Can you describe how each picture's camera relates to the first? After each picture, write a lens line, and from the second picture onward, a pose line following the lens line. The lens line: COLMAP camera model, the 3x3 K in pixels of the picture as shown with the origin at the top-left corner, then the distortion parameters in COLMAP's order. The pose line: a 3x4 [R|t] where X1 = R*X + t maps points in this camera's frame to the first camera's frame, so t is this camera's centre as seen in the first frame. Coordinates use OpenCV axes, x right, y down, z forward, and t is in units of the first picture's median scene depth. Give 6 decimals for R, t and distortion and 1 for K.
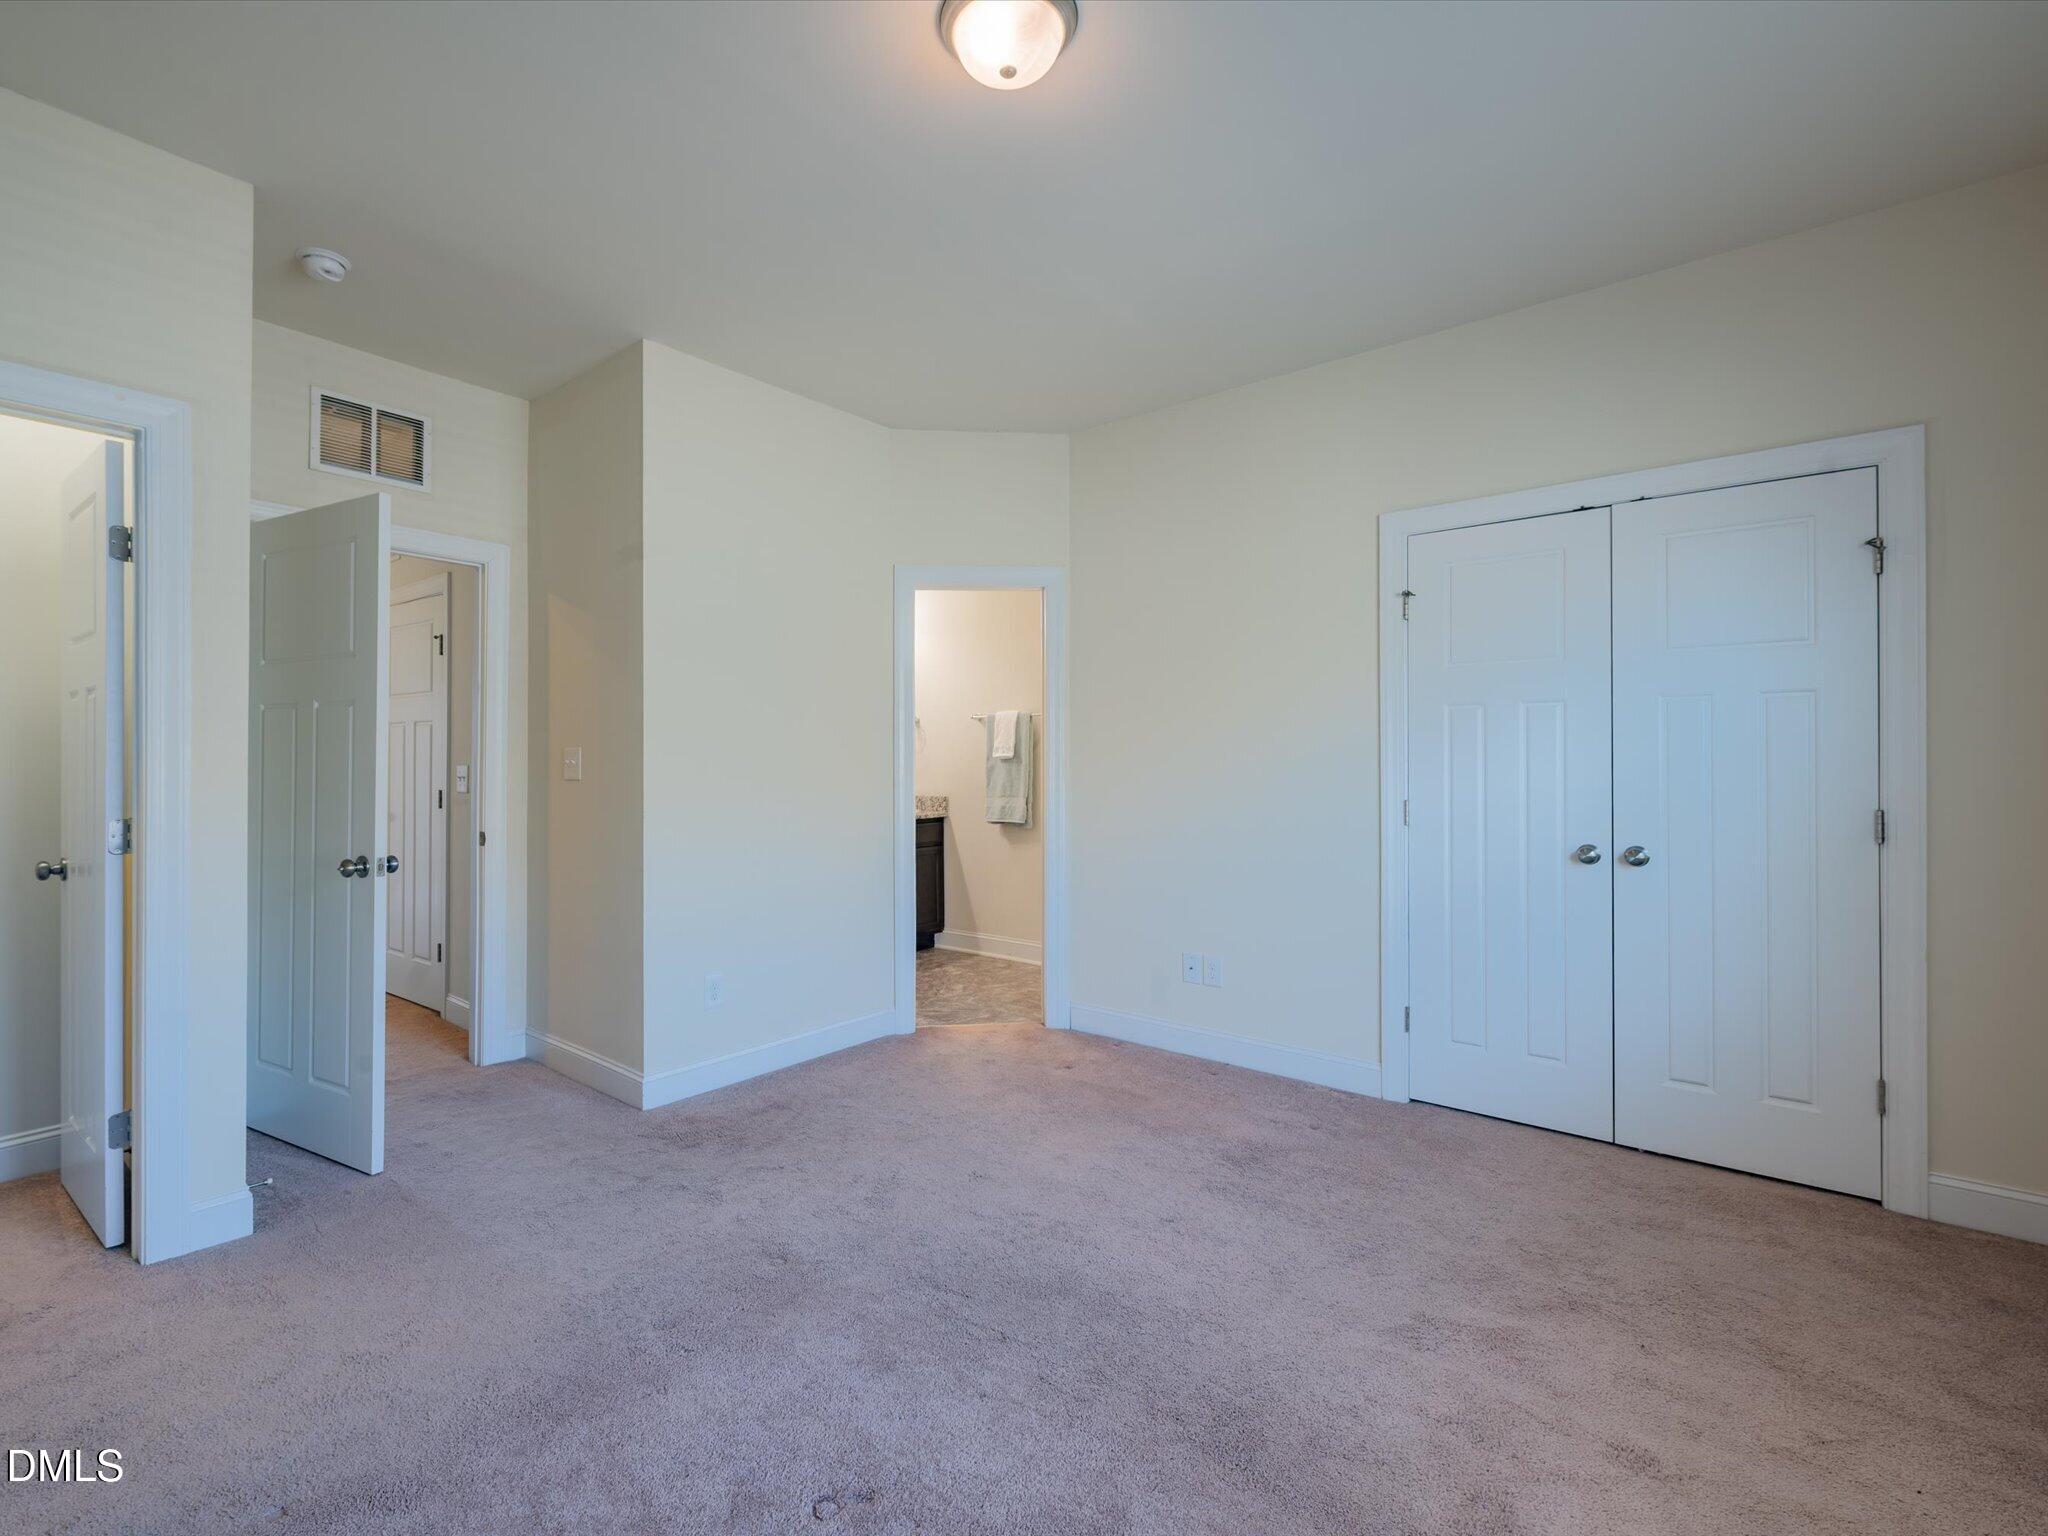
lens RADIAL K [[893.4, 0, 1017.7], [0, 893.4, 760.7], [0, 0, 1]] dist [-0.000522, -0.001118]
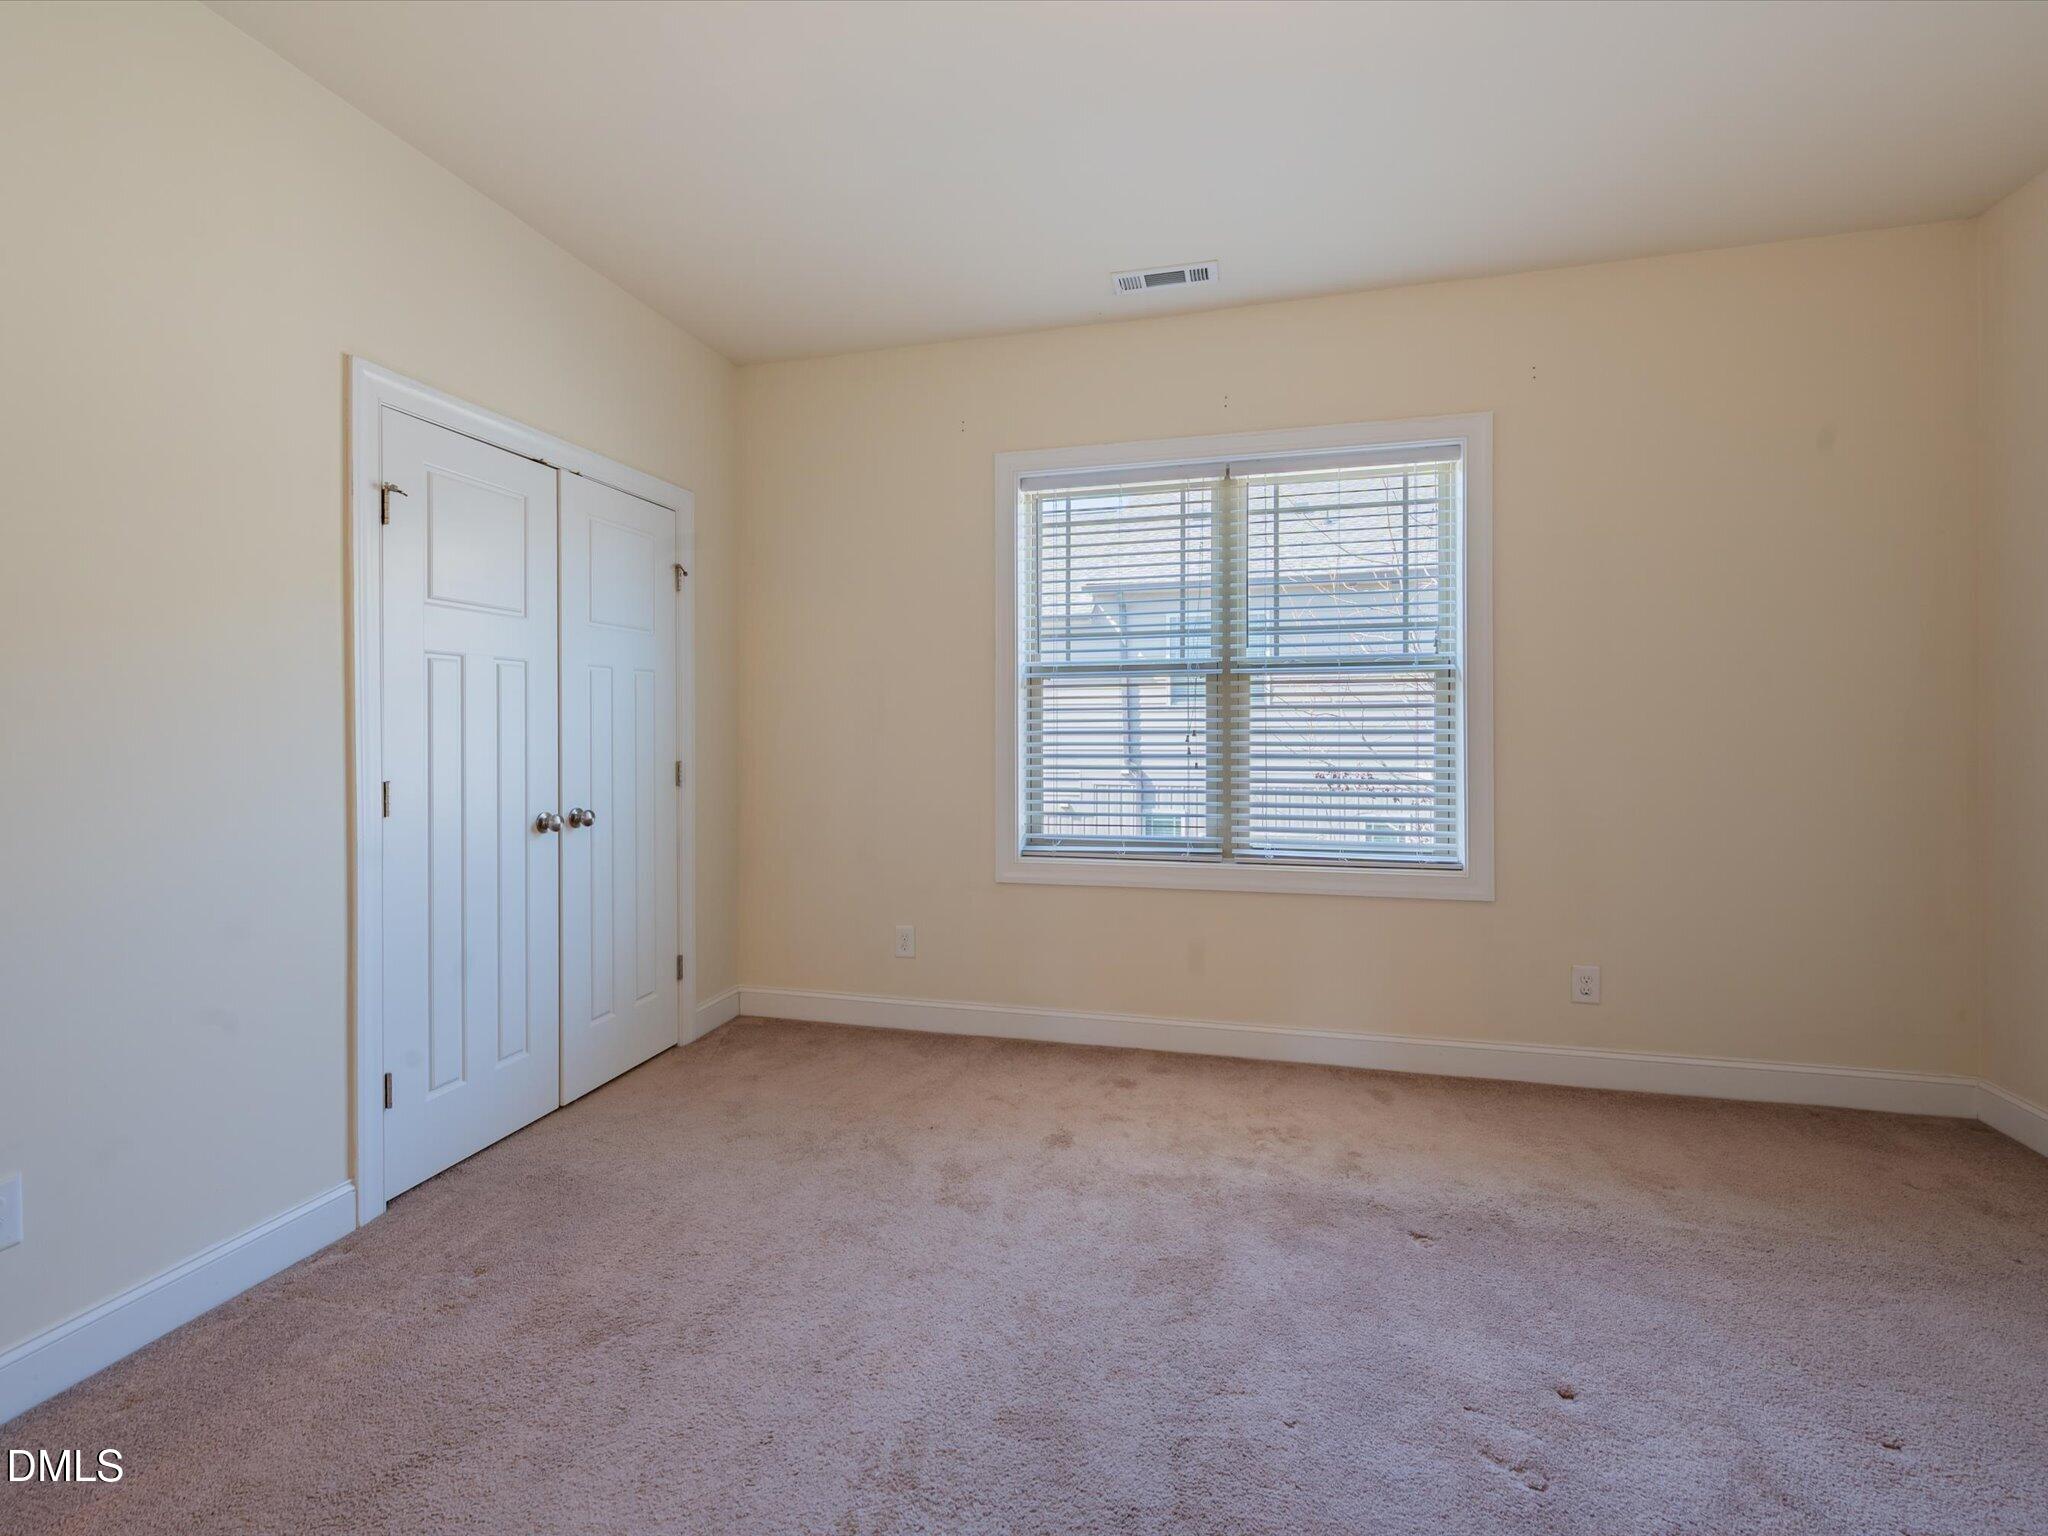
lens RADIAL K [[868.0, 0, 1019.3], [0, 868.0, 733.4], [0, 0, 1]] dist [-0.002728, -0.000479]
pose [[-0.343118, -0.006285, 0.939271, -0.480242], [0.006270, 0.999940, 0.008982, 0.003346], [-0.939271, 0.008972, -0.343058, 0.966419]]
